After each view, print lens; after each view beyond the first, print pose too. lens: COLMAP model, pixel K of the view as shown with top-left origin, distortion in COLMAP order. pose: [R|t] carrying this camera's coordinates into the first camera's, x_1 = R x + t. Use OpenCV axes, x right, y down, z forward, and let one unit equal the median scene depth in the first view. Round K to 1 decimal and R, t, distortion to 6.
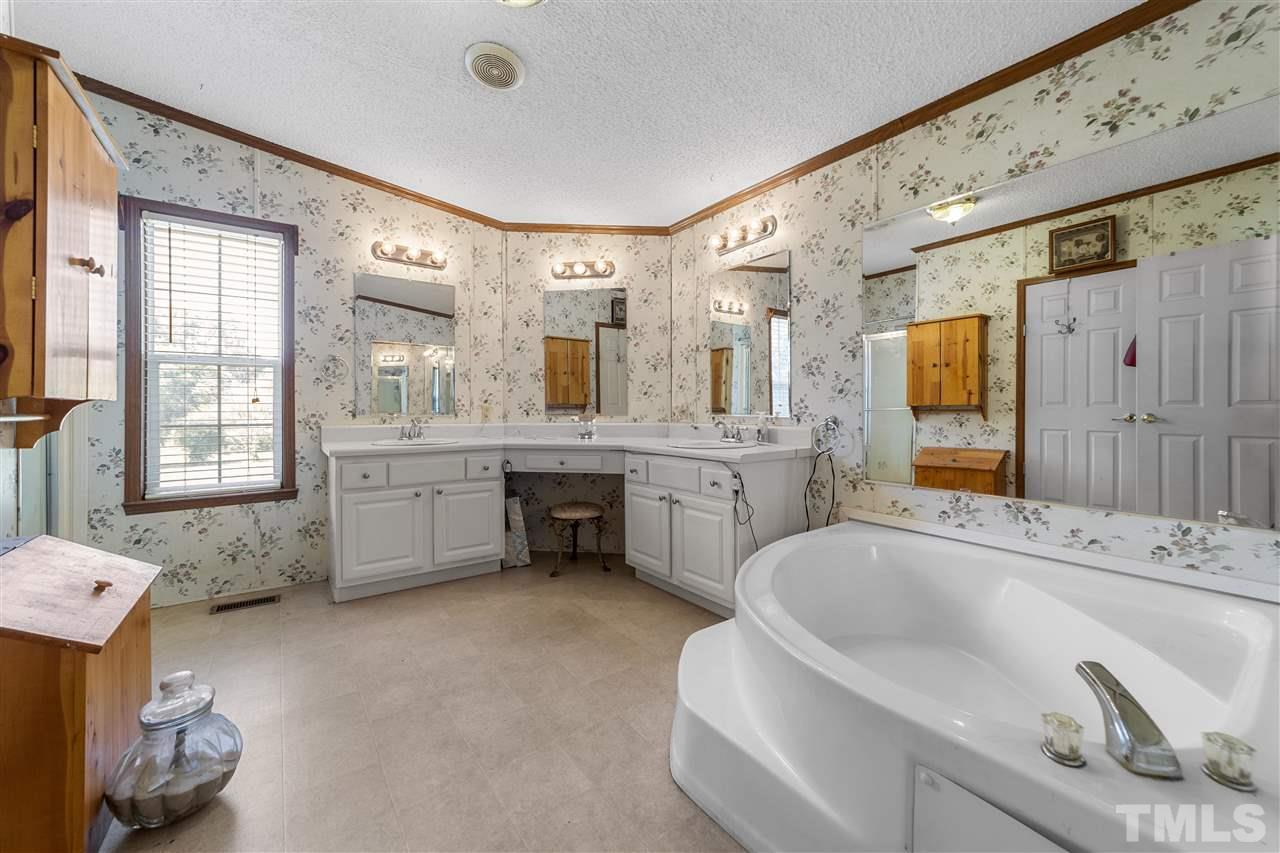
lens RADIAL K [[490.7, 0, 635.0], [0, 490.7, 415.3], [0, 0, 1]] dist [-0.000418, 0.000370]
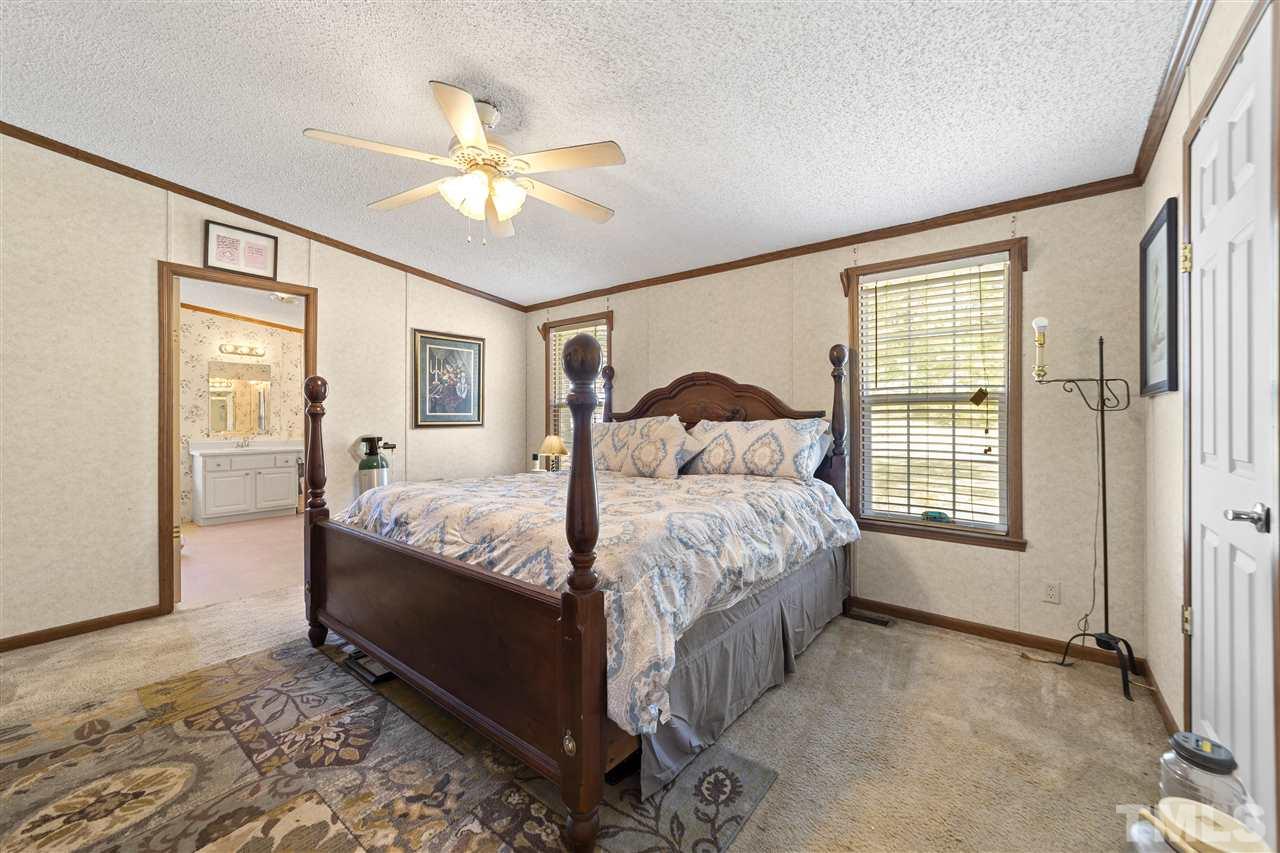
lens RADIAL K [[490.7, 0, 638.5], [0, 490.7, 422.3], [0, 0, 1]] dist [-0.000418, 0.000370]
pose [[0.965679, -0.003836, 0.259710, 0.605814], [0.005657, 0.999964, -0.006264, -0.033464], [-0.259677, 0.007518, 0.965666, -1.414302]]
